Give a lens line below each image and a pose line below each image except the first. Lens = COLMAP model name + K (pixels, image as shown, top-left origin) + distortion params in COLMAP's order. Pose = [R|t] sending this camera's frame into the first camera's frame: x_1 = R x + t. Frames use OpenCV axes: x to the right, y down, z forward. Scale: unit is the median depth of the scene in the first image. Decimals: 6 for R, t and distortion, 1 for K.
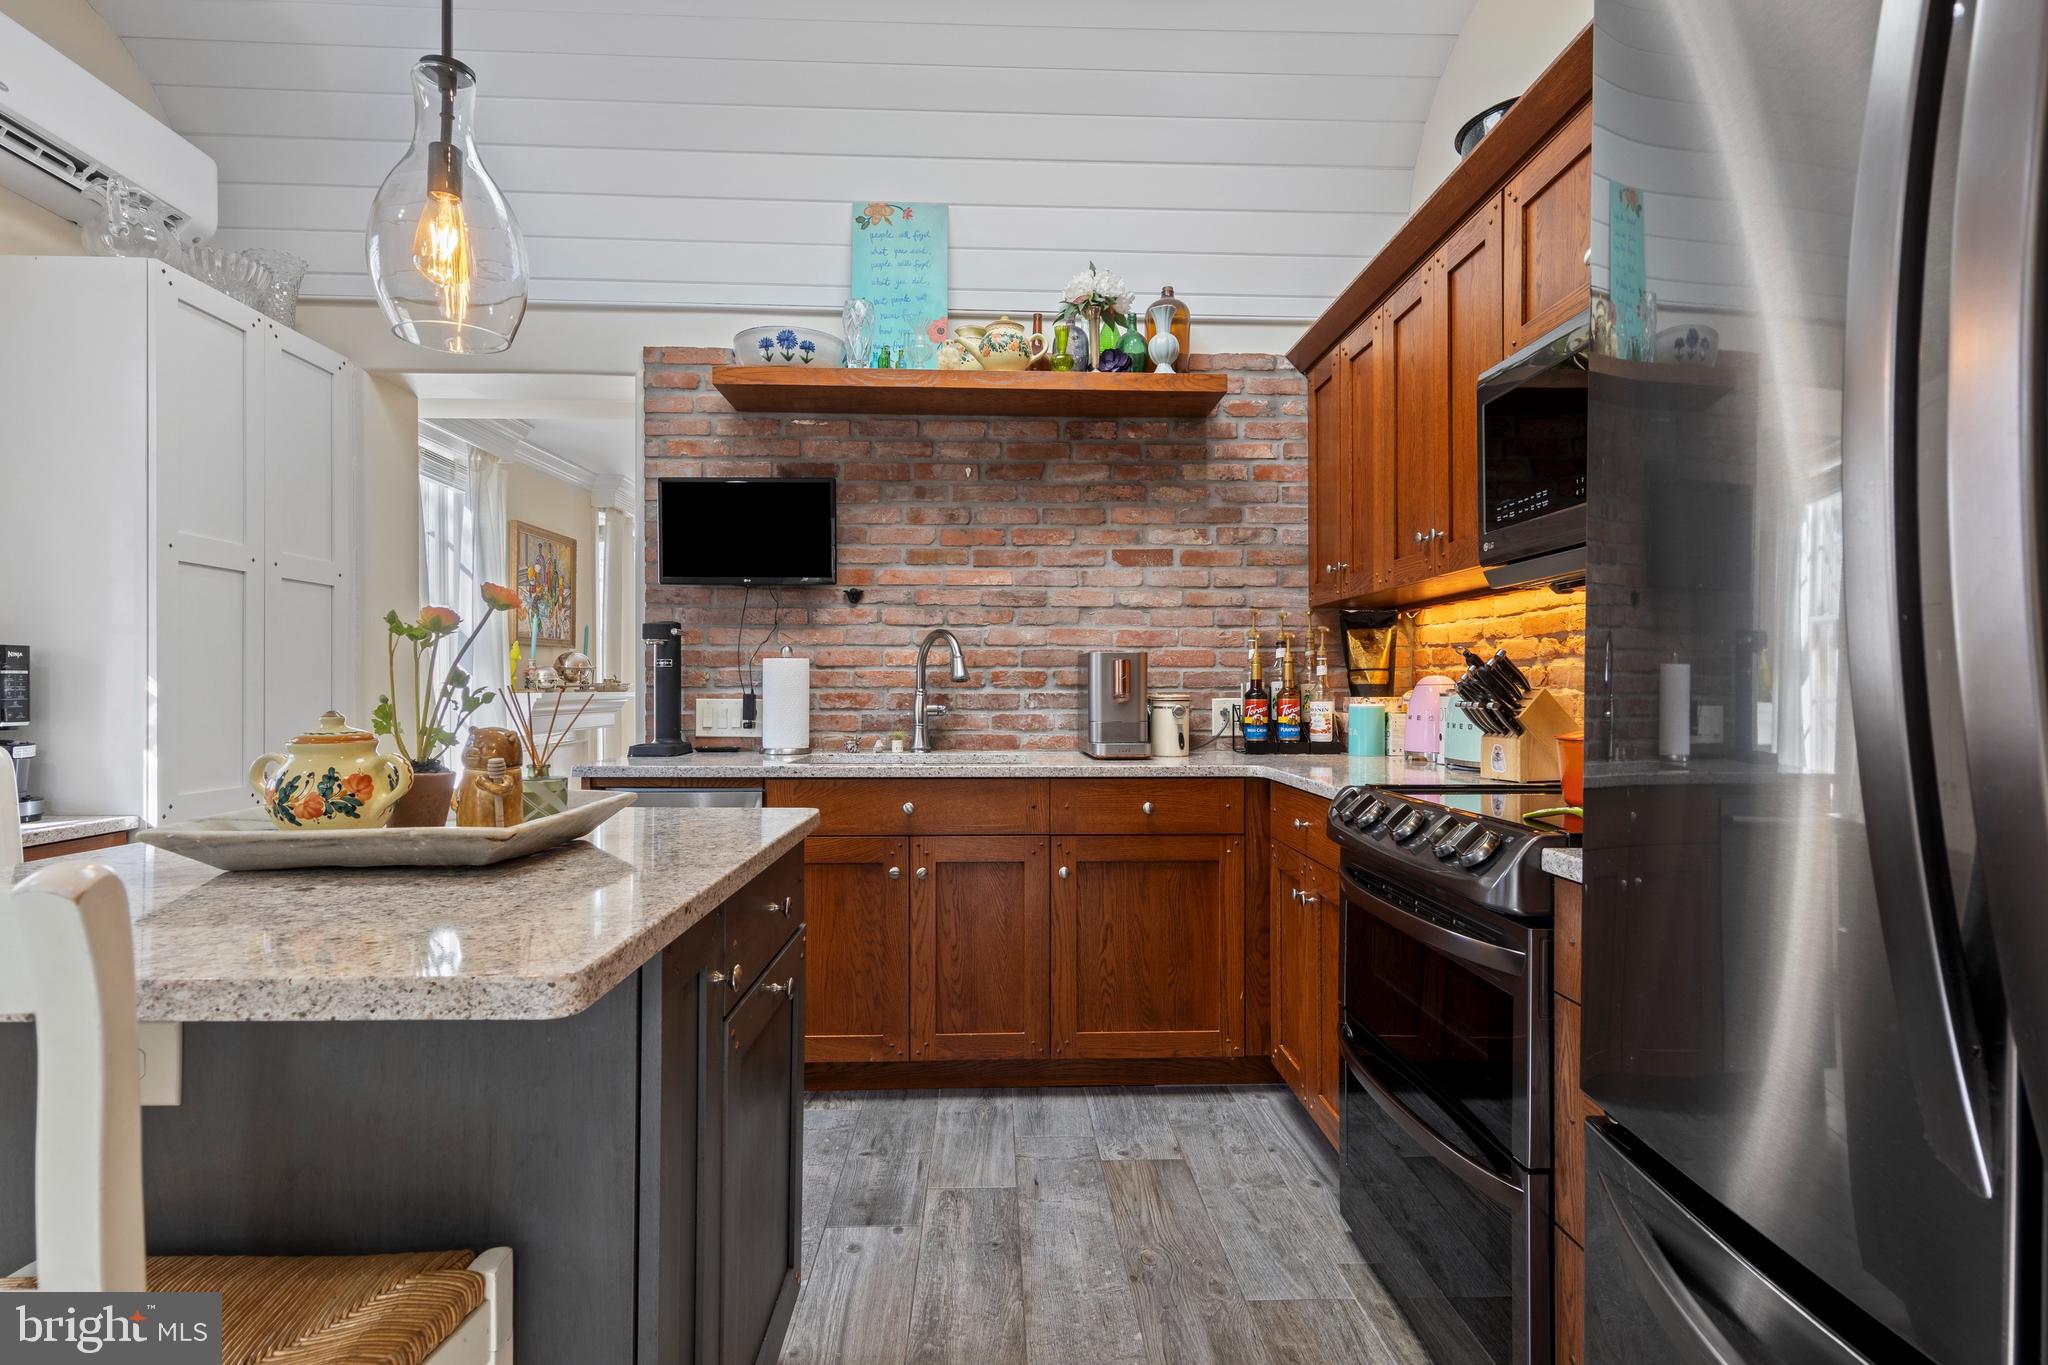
lens RADIAL K [[1040.2, 0, 1016.4], [0, 1040.2, 686.6], [0, 0, 1]] dist [0.011045, -0.004858]
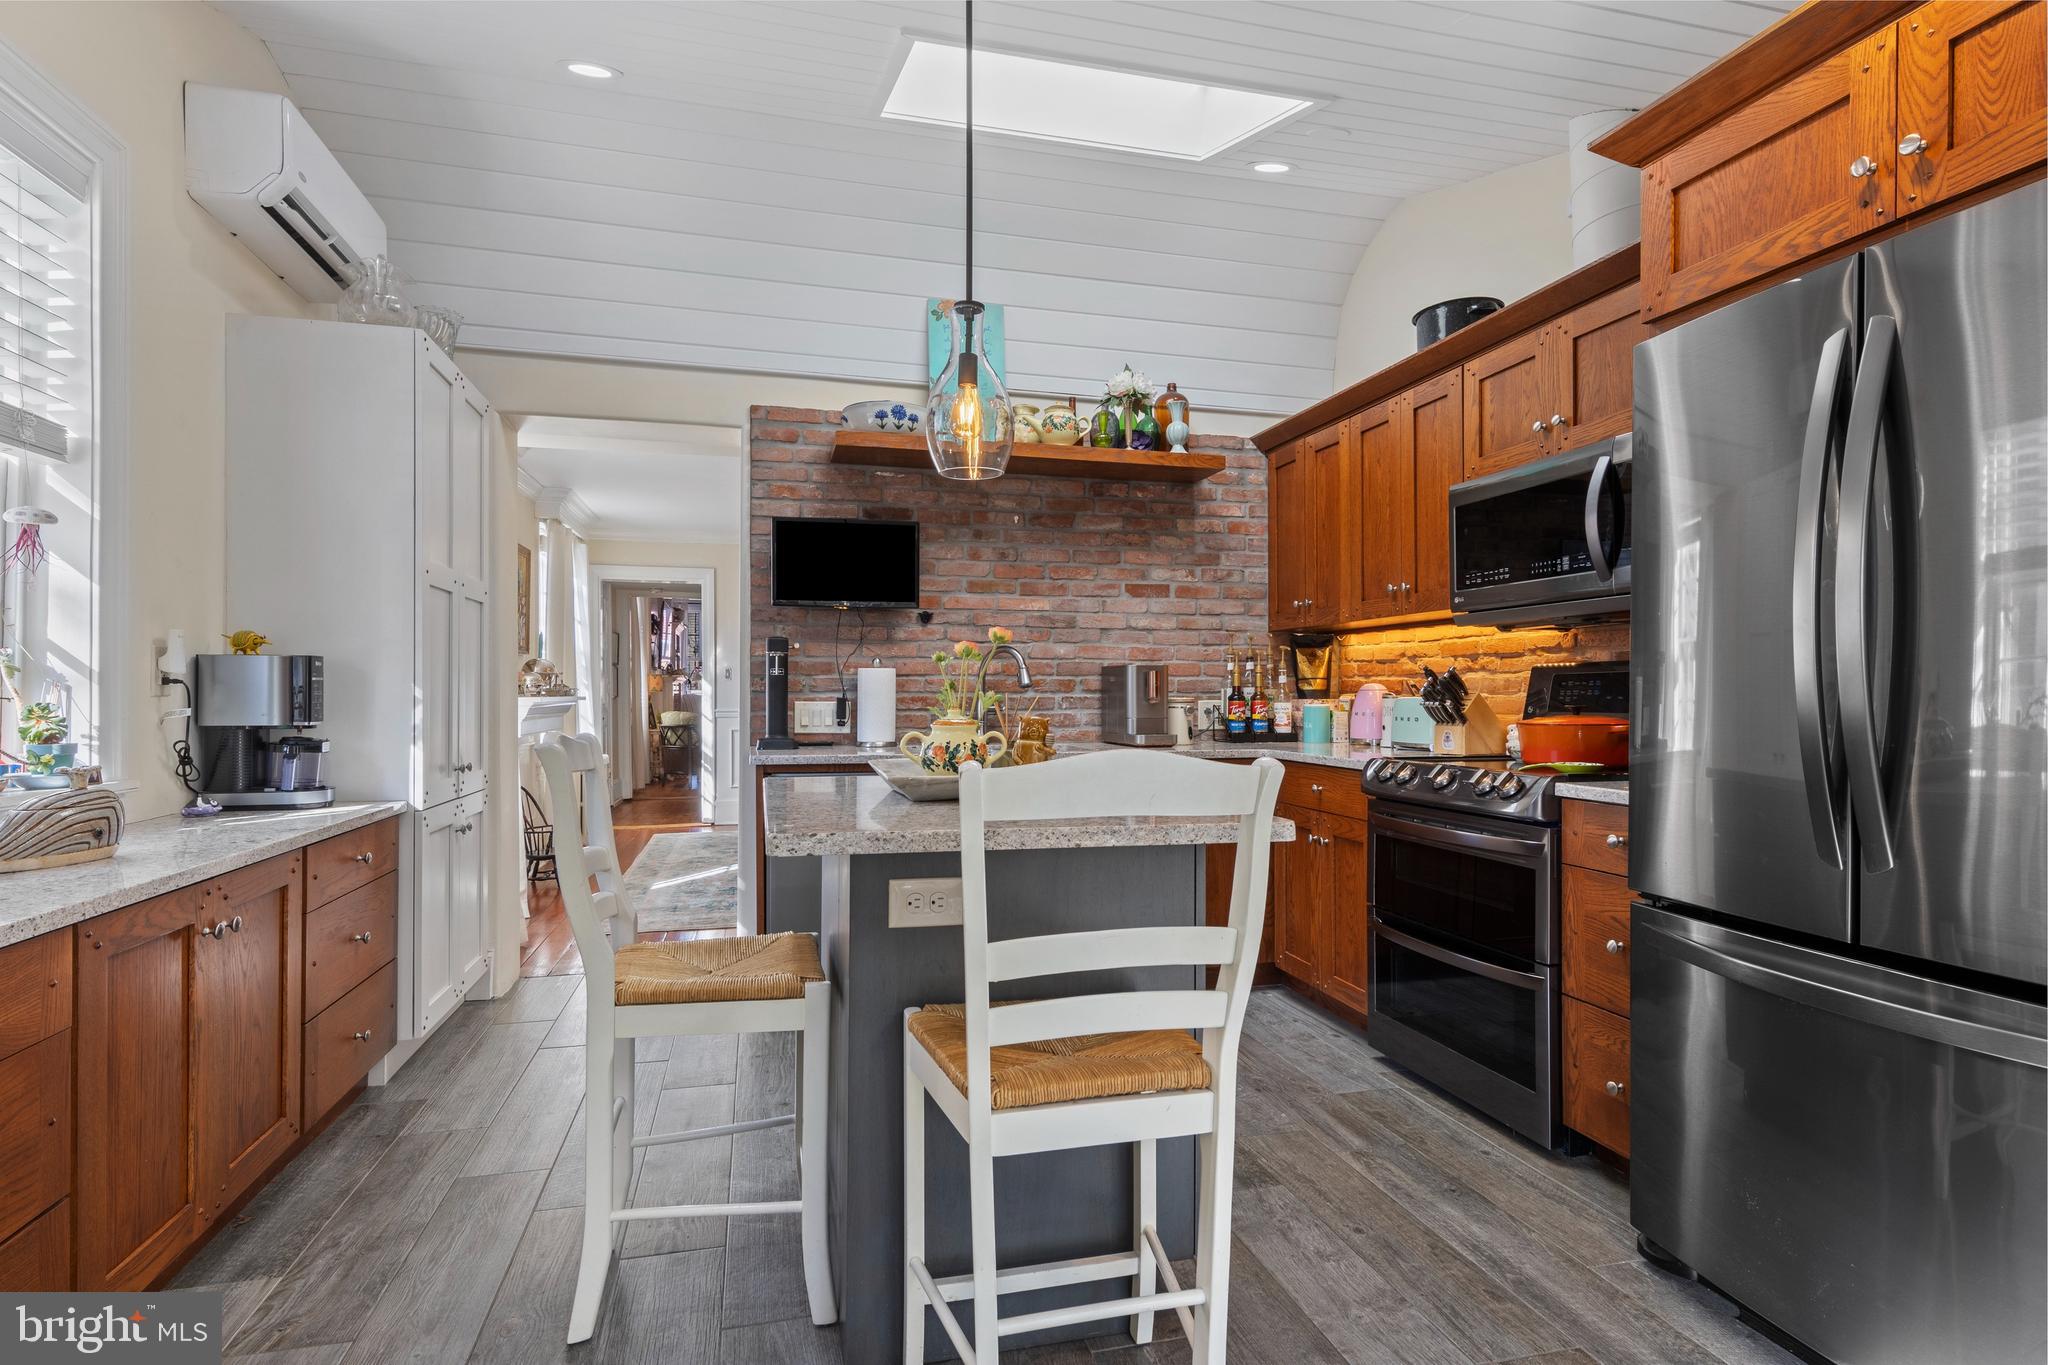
lens RADIAL K [[1040.2, 0, 1016.2], [0, 1040.2, 687.2], [0, 0, 1]] dist [0.011045, -0.004858]
pose [[0.977363, 0.000846, 0.211569, -0.309958], [-0.000070, 0.999993, -0.003675, -0.000444], [-0.211571, 0.003577, 0.977356, -0.218041]]
